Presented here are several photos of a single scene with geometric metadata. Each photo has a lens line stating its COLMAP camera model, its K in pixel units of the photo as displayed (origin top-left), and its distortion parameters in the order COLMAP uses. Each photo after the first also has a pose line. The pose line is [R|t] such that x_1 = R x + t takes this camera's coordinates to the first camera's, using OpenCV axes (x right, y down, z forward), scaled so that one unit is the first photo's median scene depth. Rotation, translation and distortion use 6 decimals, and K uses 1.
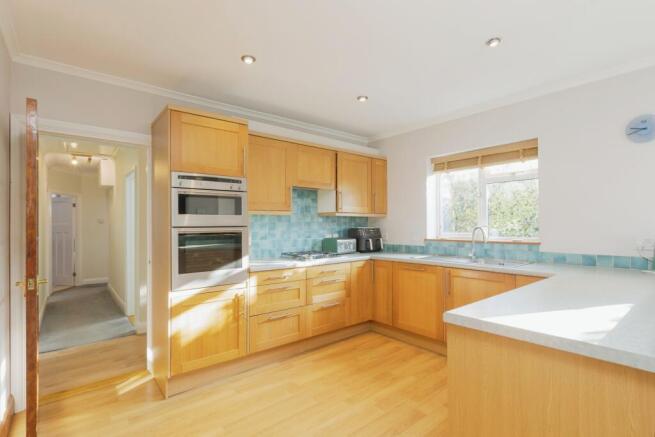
lens RADIAL K [[321.7, 0, 323.5], [0, 321.7, 223.0], [0, 0, 1]] dist [-0.001491, -0.000329]
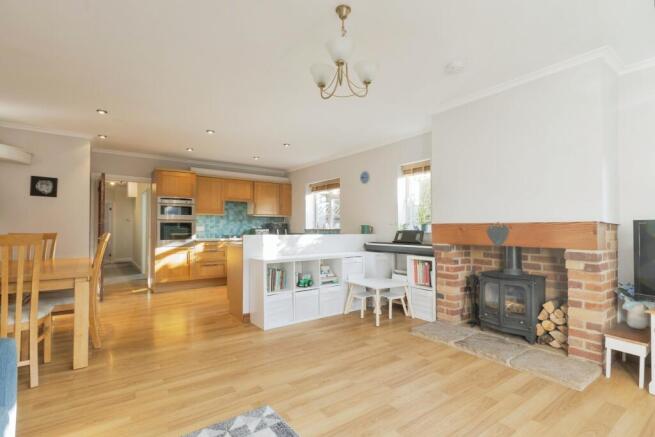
lens RADIAL K [[311.7, 0, 330.9], [0, 311.7, 220.3], [0, 0, 1]] dist [0.003535, -0.000107]
pose [[0.999456, 0.009533, -0.031582, 0.549796], [-0.009879, 0.999893, -0.010798, 0.017191], [0.031475, 0.011104, 0.999443, -0.785908]]
